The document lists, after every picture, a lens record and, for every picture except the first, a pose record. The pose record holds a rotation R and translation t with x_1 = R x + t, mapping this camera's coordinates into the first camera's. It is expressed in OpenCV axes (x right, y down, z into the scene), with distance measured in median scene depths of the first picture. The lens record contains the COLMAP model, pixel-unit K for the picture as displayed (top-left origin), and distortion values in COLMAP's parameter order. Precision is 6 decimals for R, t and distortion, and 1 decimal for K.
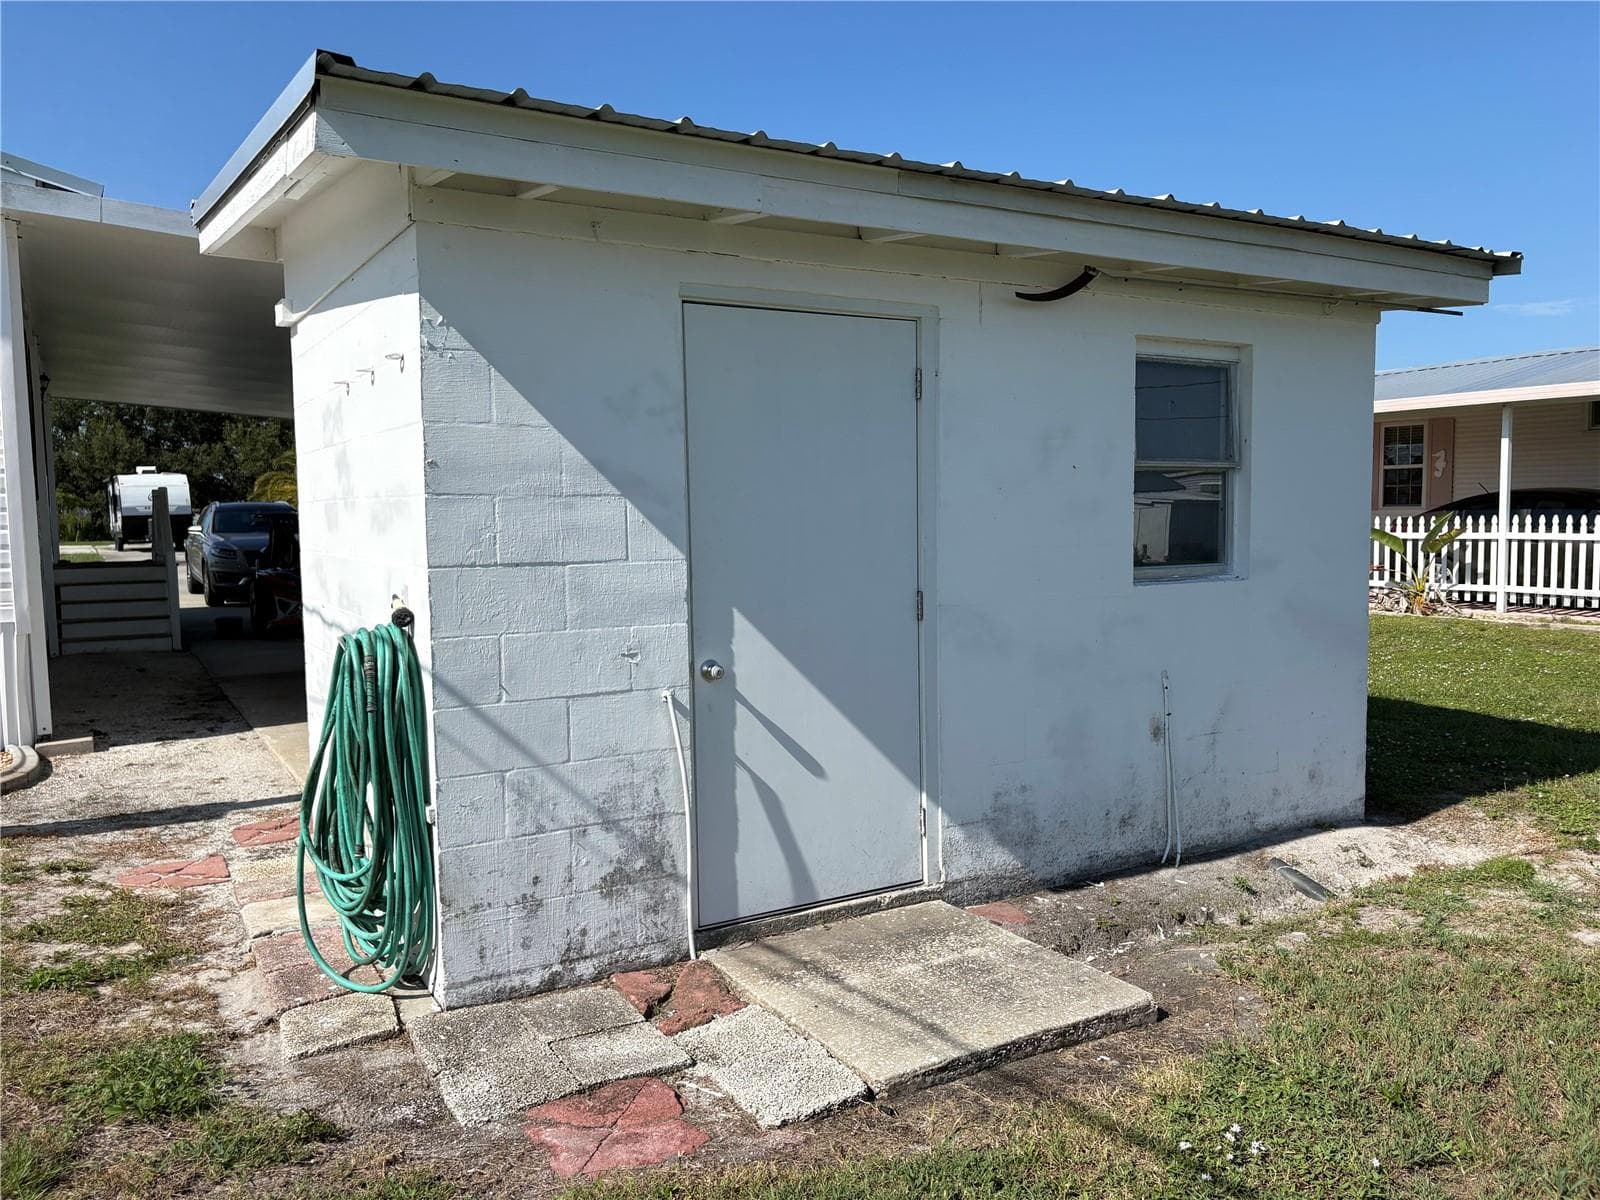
lens RADIAL K [[1204.2, 0, 800.0], [0, 1204.2, 600.0], [0, 0, 1]] dist [0.060266, -0.000498]
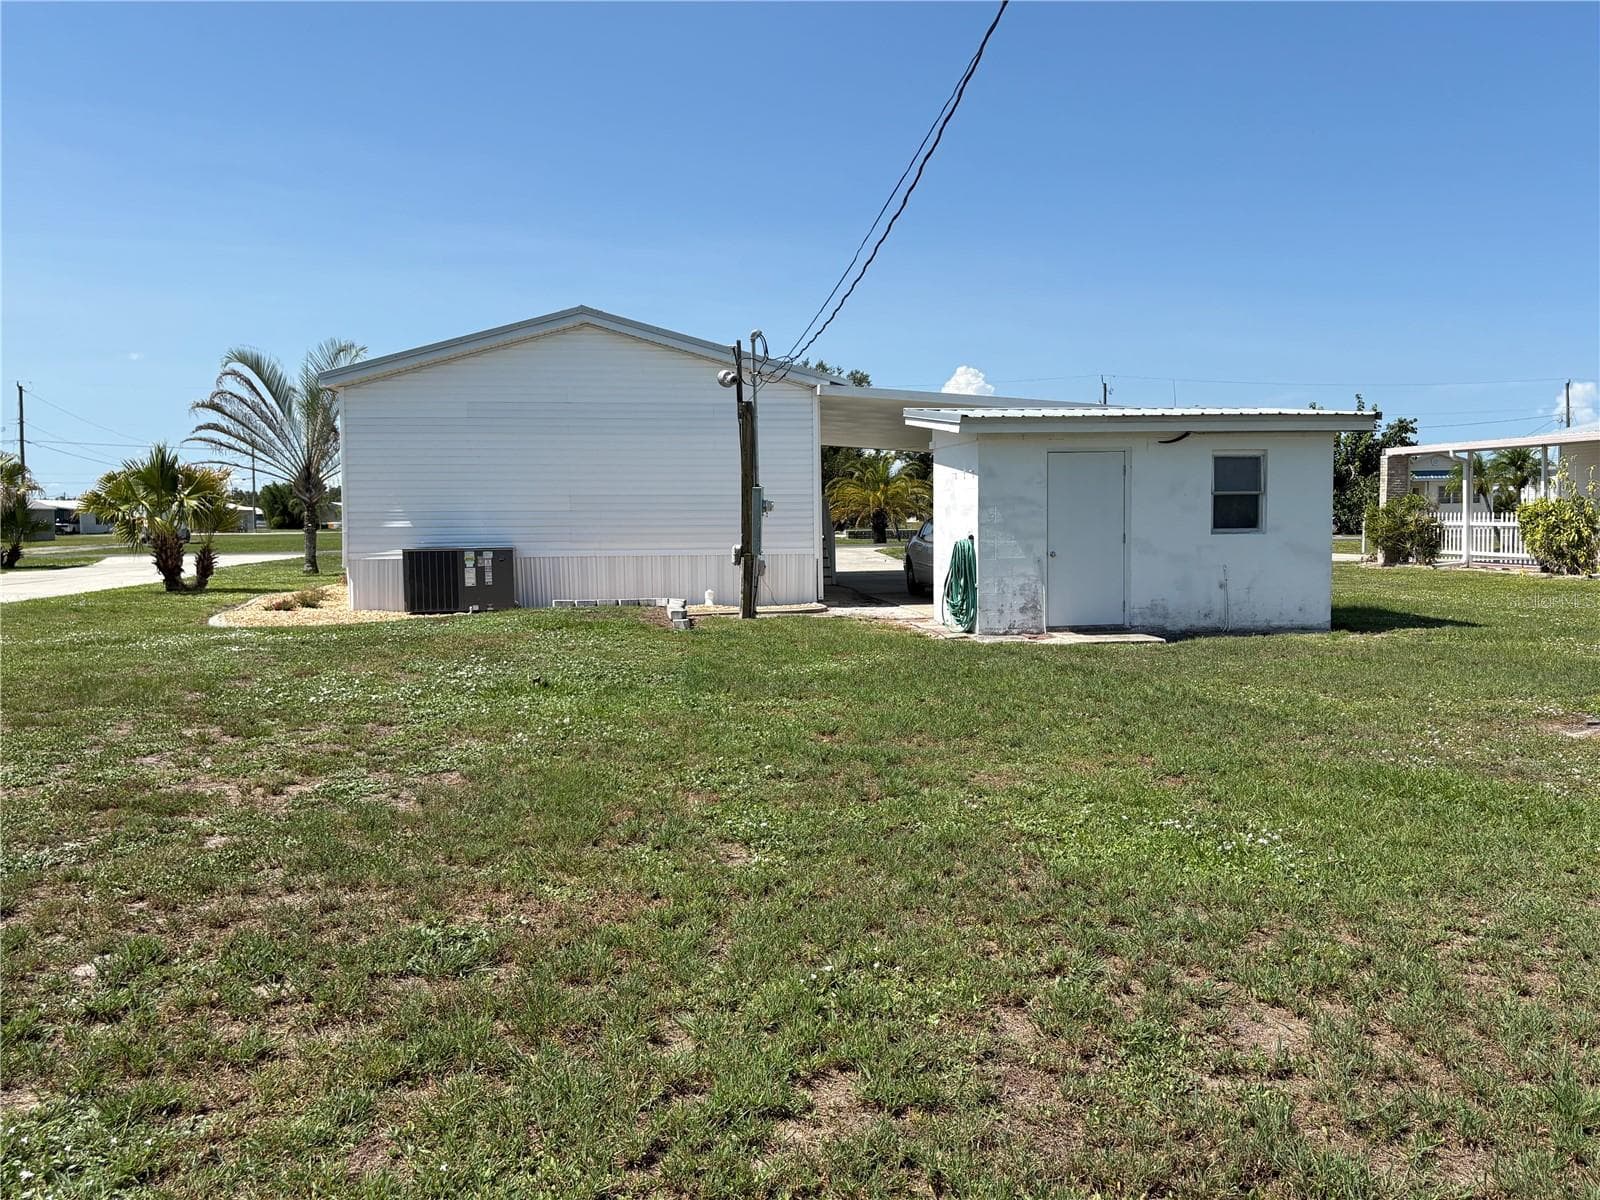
lens RADIAL K [[1327.3, 0, 775.0], [0, 1327.3, 605.1], [0, 0, 1]] dist [0.112734, -0.152886]
pose [[0.910283, 0.027942, -0.413044, 0.587251], [-0.027707, 0.999595, 0.006558, 0.148192], [0.413059, 0.005475, 0.910688, -2.124004]]
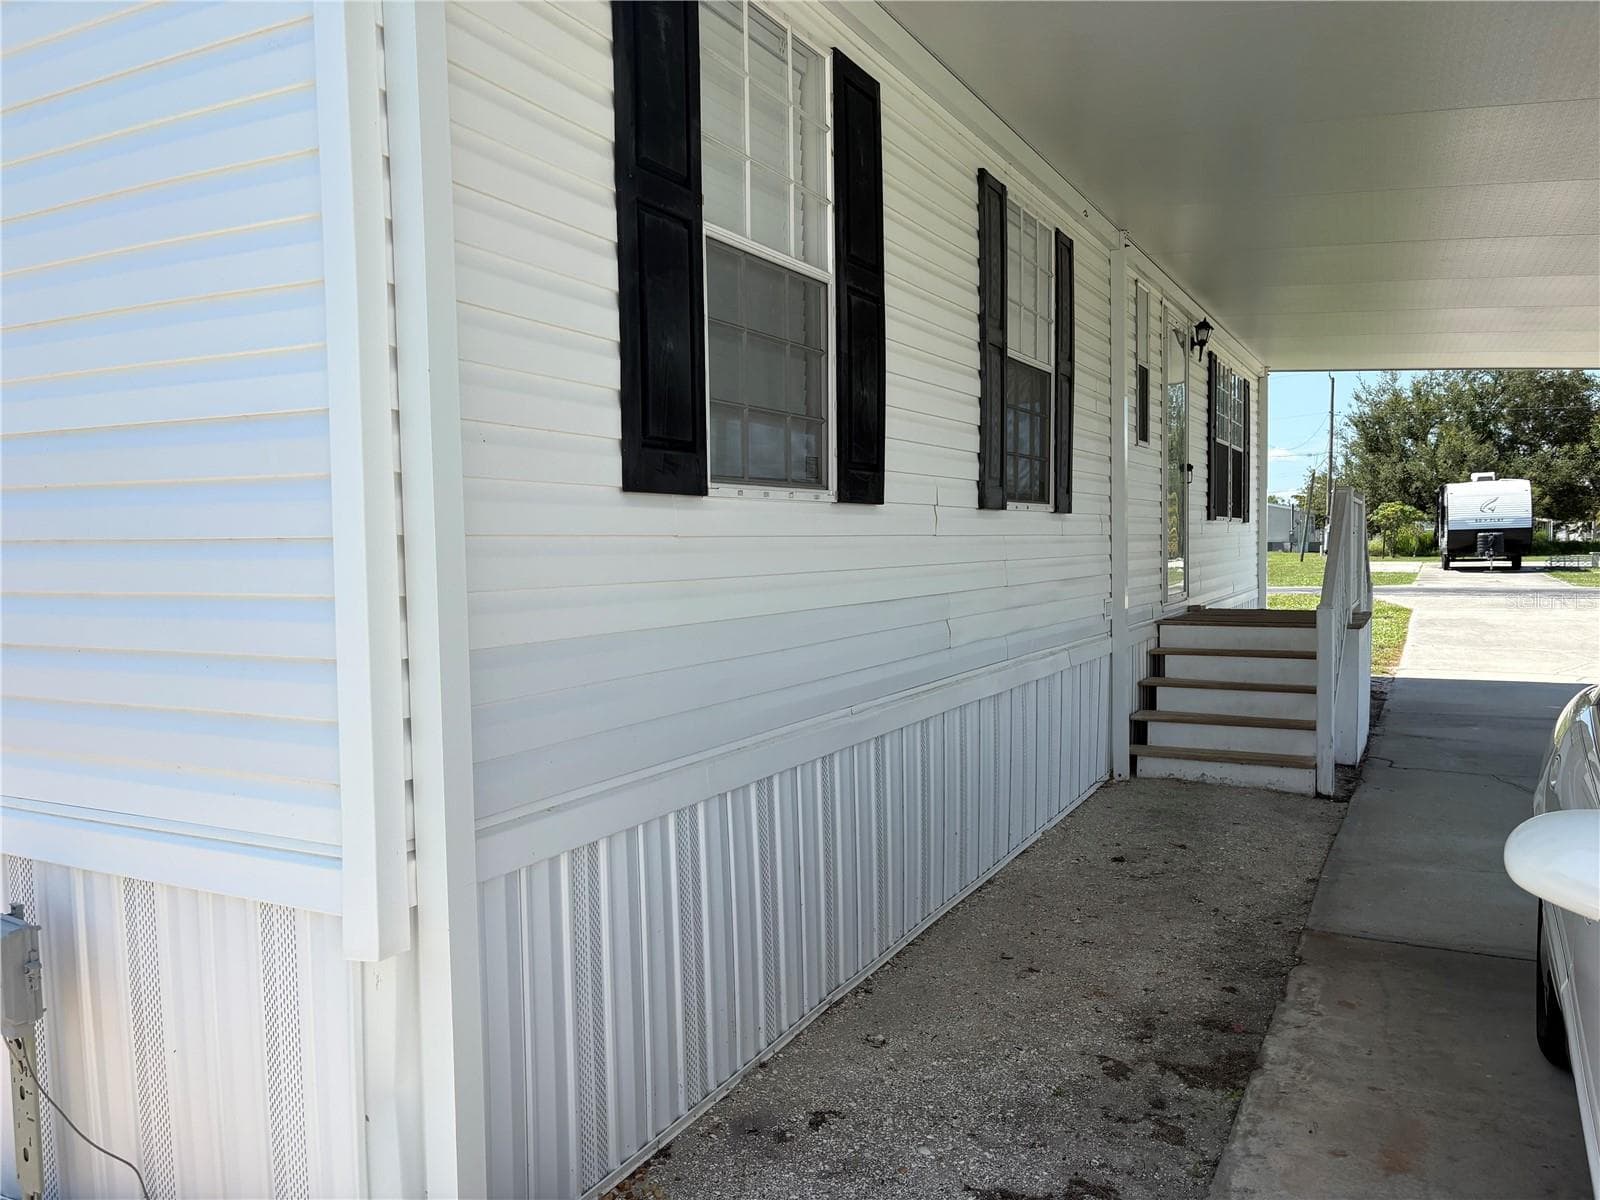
lens RADIAL K [[1208.1, 0, 801.0], [0, 1208.1, 637.9], [0, 0, 1]] dist [0.051425, -0.000873]
pose [[0.531510, 0.075889, -0.843646, -0.447370], [-0.058610, 0.996886, 0.052749, -0.092791], [0.845022, 0.021409, 0.534303, 1.227605]]
